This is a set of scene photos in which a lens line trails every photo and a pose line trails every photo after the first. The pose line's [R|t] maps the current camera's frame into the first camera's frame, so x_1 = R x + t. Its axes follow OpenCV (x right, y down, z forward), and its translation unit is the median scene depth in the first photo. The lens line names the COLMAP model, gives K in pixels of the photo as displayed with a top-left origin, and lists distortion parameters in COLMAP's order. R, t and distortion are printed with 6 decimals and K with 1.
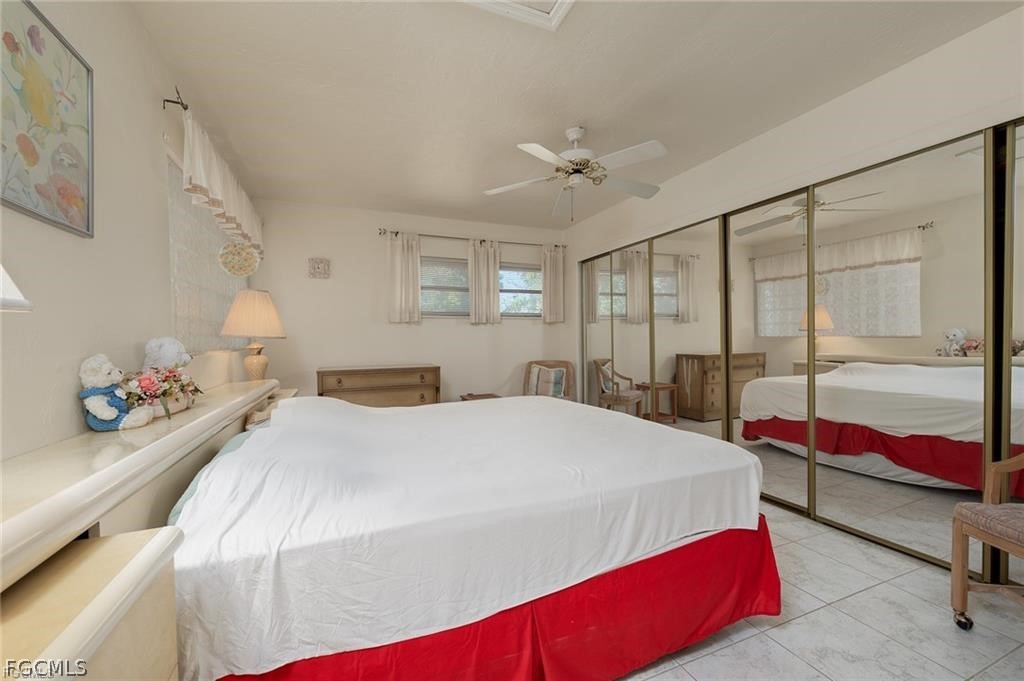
lens RADIAL K [[407.7, 0, 513.3], [0, 407.7, 344.3], [0, 0, 1]] dist [-0.002019, 0.000047]
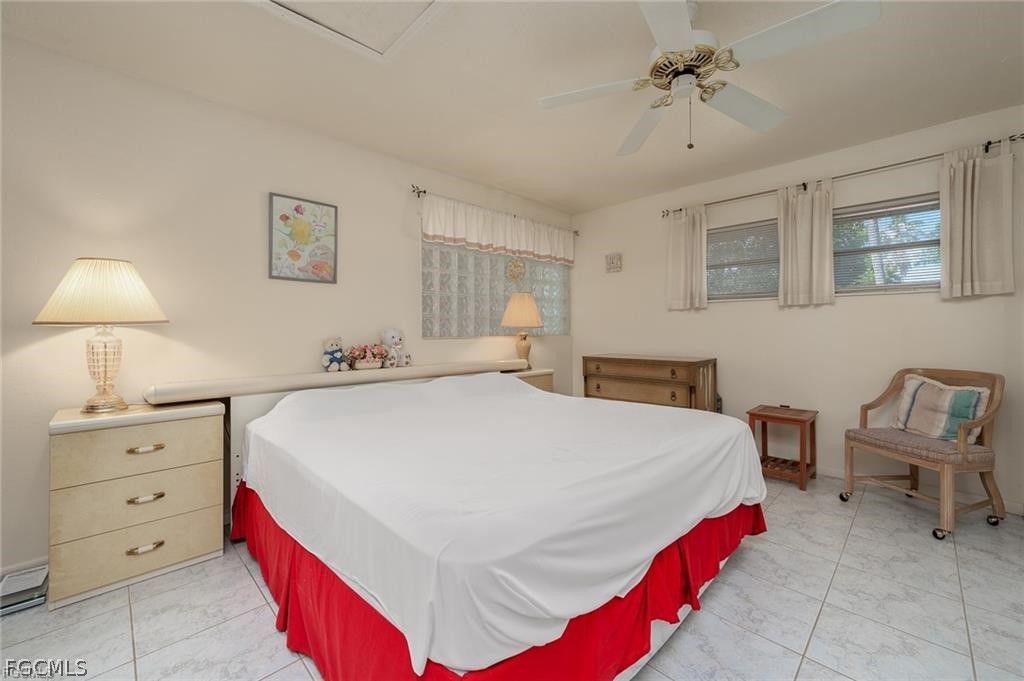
lens RADIAL K [[407.7, 0, 512.9], [0, 407.7, 330.3], [0, 0, 1]] dist [-0.002019, 0.000047]
pose [[0.373037, 0.007706, -0.927784, 0.436495], [-0.010096, 0.999940, 0.004246, -0.009047], [0.927762, 0.007783, 0.373093, 0.342944]]
